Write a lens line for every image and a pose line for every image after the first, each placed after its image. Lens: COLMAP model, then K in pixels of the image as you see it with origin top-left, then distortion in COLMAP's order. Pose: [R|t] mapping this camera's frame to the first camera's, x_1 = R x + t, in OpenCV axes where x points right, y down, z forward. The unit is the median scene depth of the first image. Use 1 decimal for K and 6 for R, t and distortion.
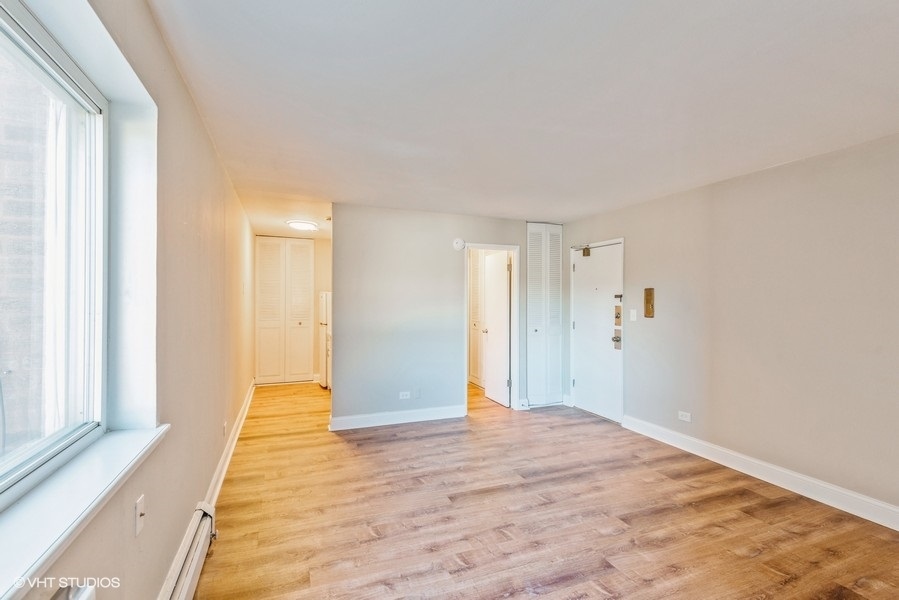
lens RADIAL K [[413.2, 0, 449.5], [0, 413.2, 300.0], [0, 0, 1]] dist [0.034645, -0.020606]
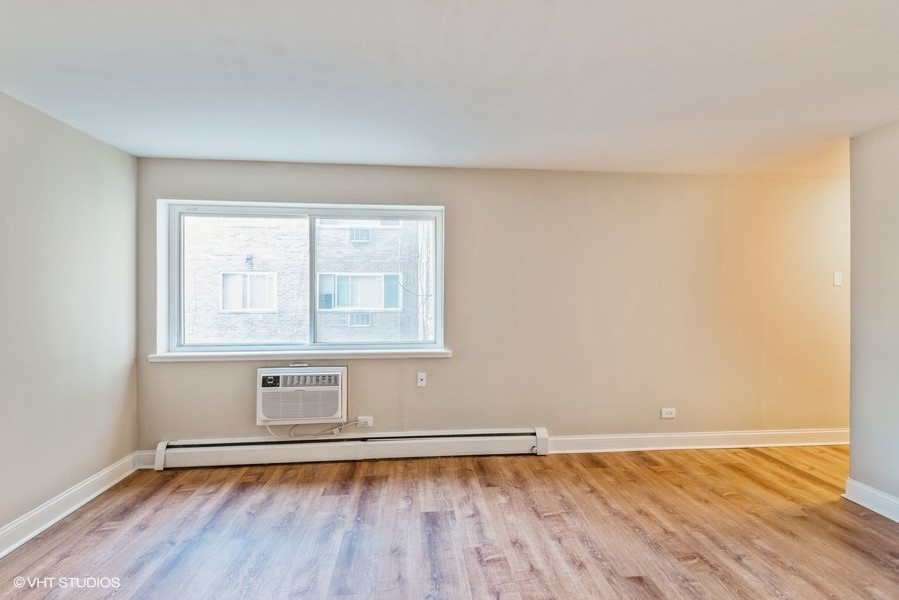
lens RADIAL K [[406.8, 0, 449.9], [0, 406.8, 292.9], [0, 0, 1]] dist [0.036550, -0.025477]
pose [[-0.279723, -0.009762, -0.960031, 0.718331], [-0.001668, 0.999952, -0.009682, 0.010259], [0.960079, -0.001107, -0.279726, 0.854047]]
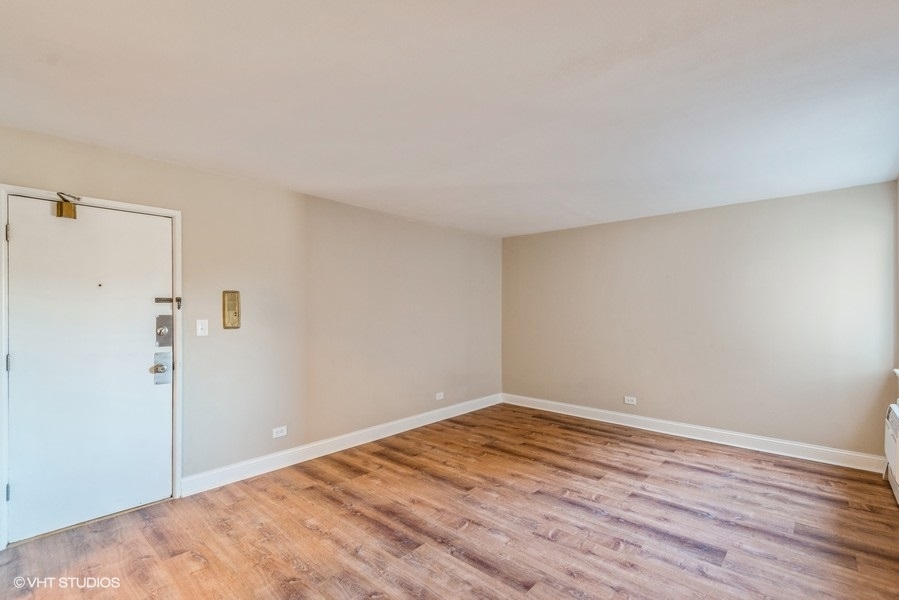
lens RADIAL K [[413.2, 0, 449.5], [0, 413.2, 300.0], [0, 0, 1]] dist [0.034645, -0.020606]
pose [[-0.442148, 0.010344, 0.896882, -0.558699], [-0.004995, 0.999890, -0.013995, -0.002861], [-0.896928, -0.010668, -0.442048, 1.380837]]
